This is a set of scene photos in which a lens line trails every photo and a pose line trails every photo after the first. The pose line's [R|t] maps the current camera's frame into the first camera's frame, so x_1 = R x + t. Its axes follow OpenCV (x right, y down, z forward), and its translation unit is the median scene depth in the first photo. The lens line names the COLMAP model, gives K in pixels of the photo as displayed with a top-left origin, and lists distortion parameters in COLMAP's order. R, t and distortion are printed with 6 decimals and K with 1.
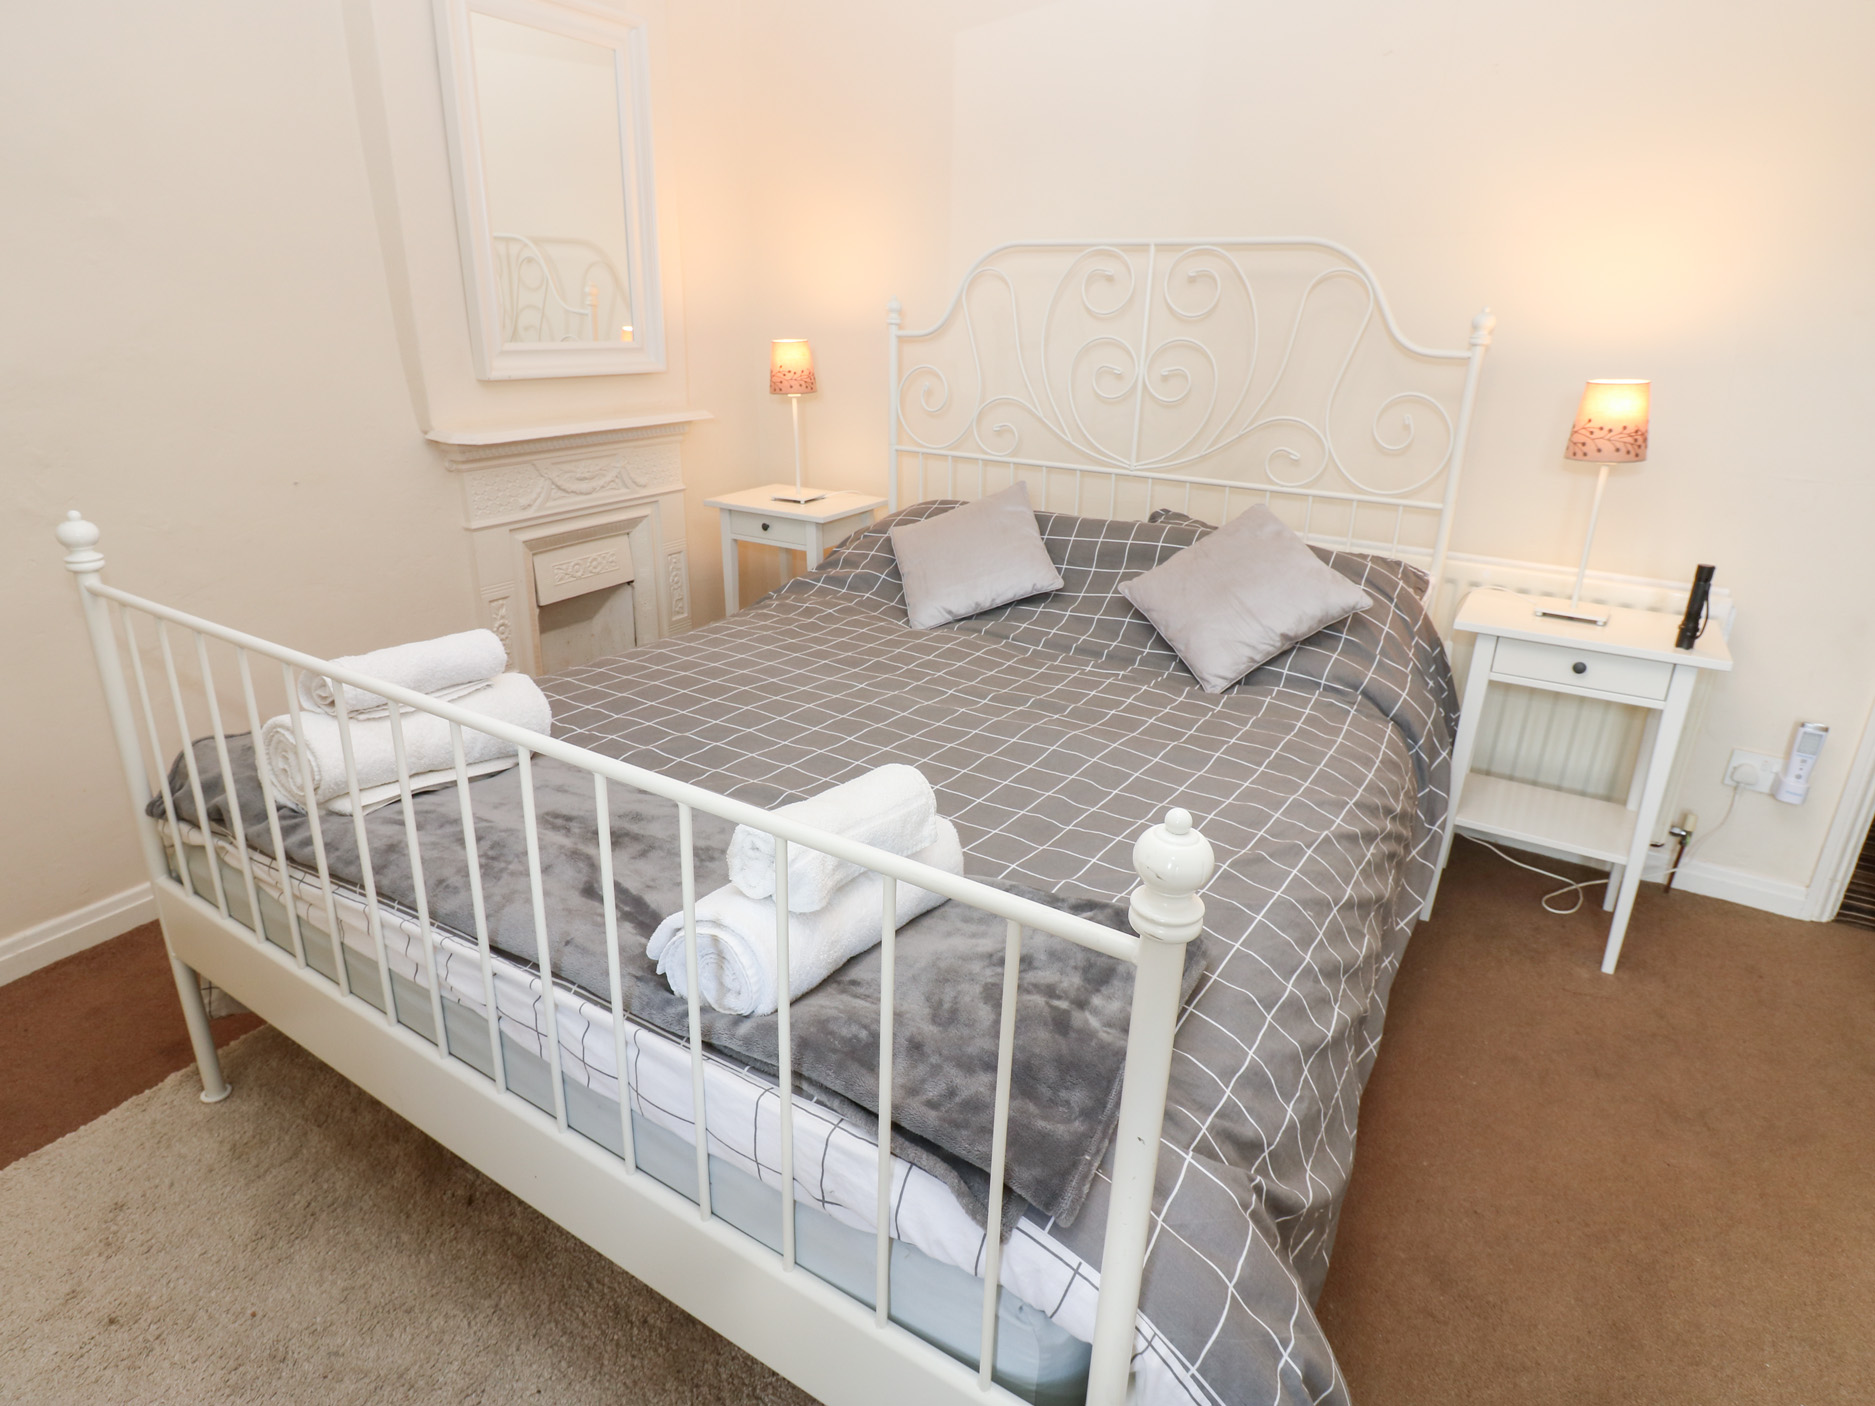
lens RADIAL K [[1012.1, 0, 945.5], [0, 1012.1, 689.2], [0, 0, 1]] dist [-0.001757, -0.013000]
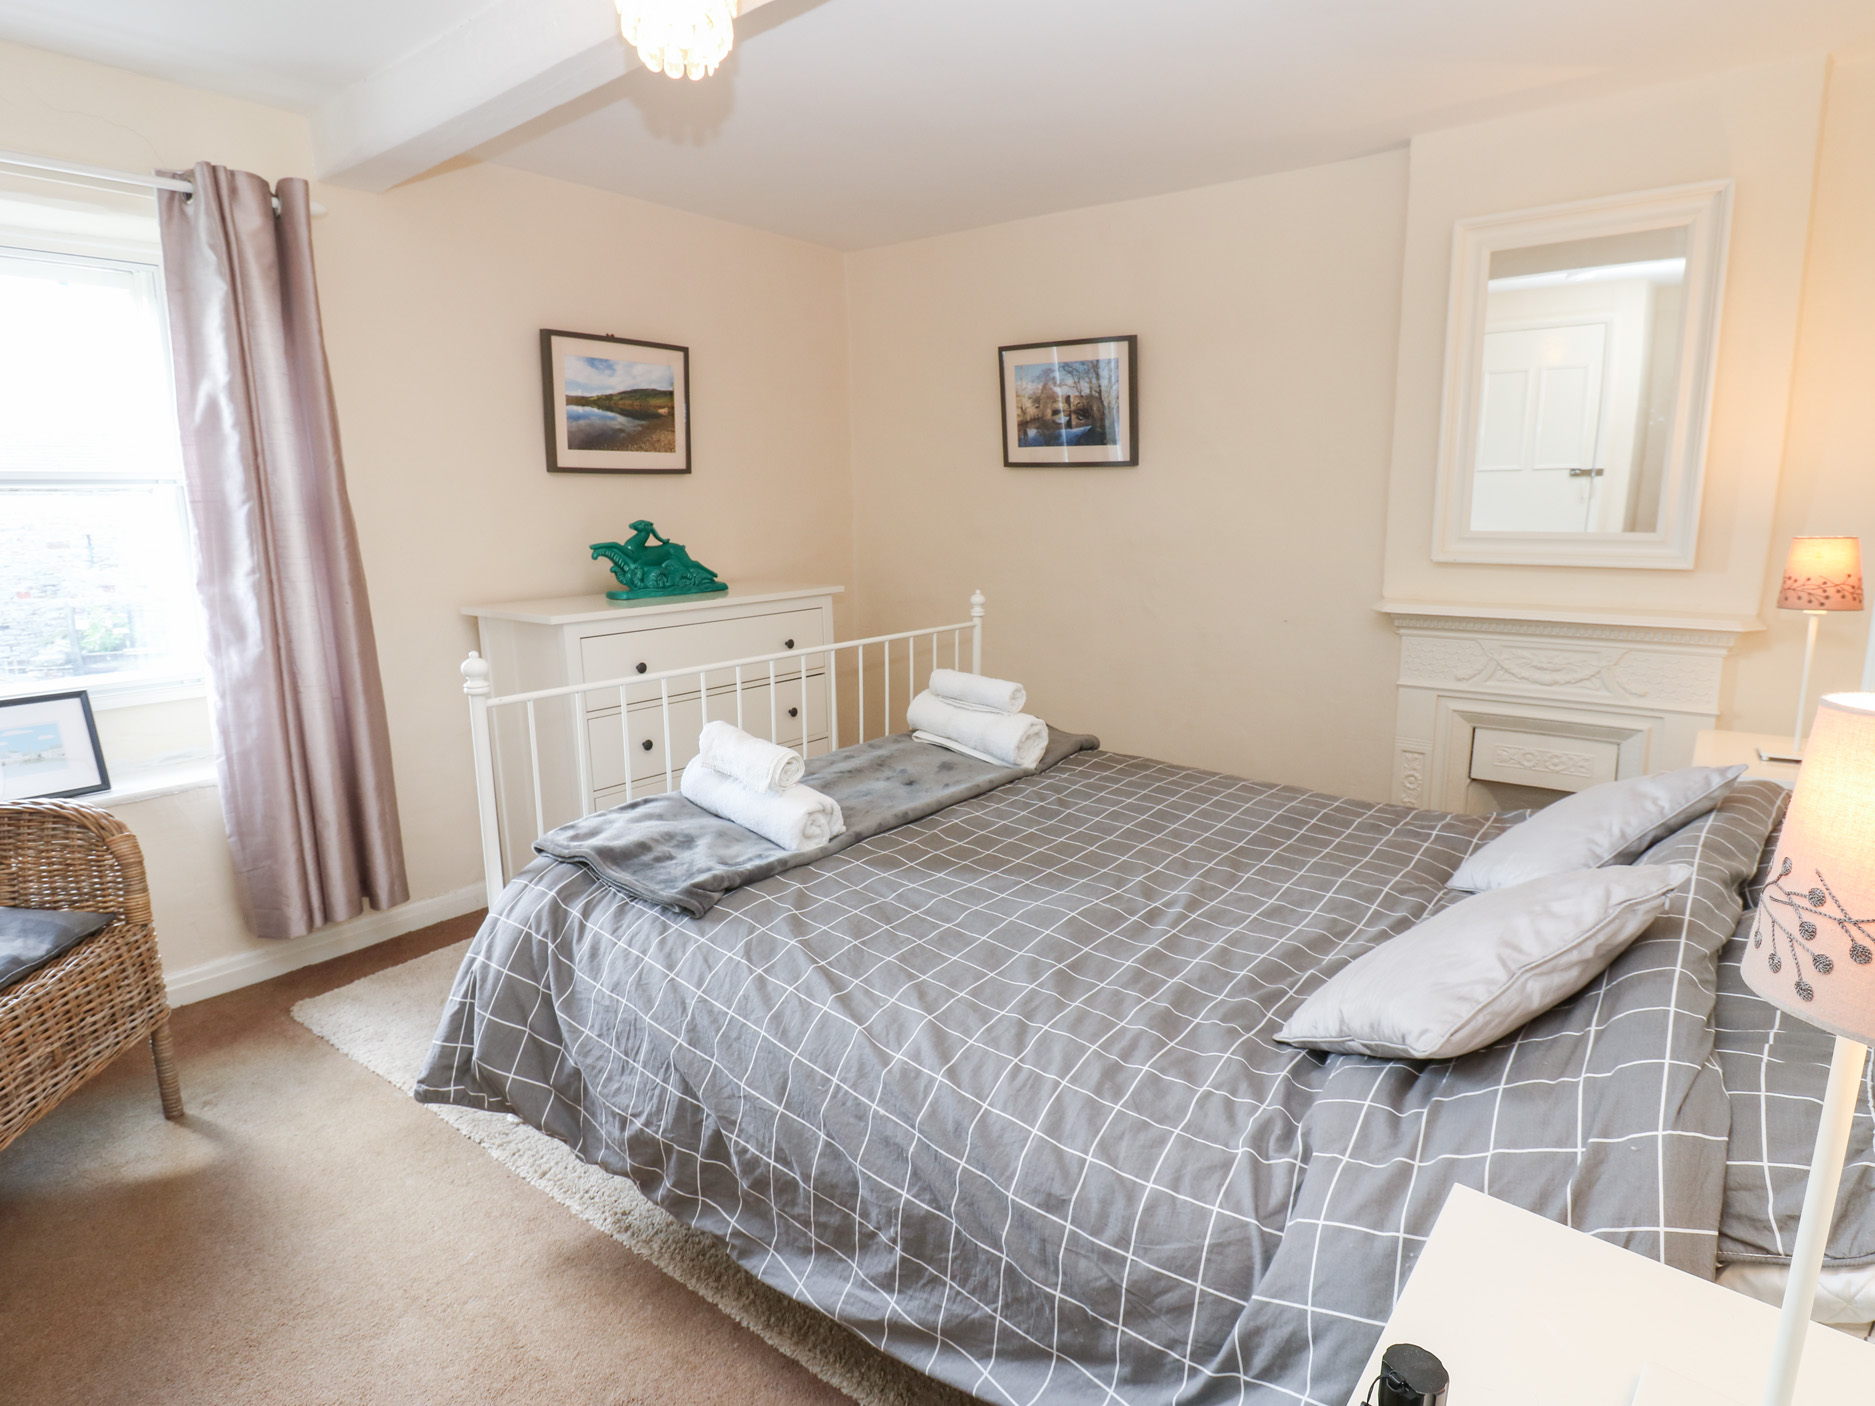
lens RADIAL K [[1012.1, 0, 945.5], [0, 1012.1, 689.2], [0, 0, 1]] dist [-0.001757, -0.013000]
pose [[-0.141316, 0.159263, -0.977070, 0.670580], [-0.337693, 0.920022, 0.198805, -0.192400], [0.930588, 0.358044, -0.076232, 0.564121]]
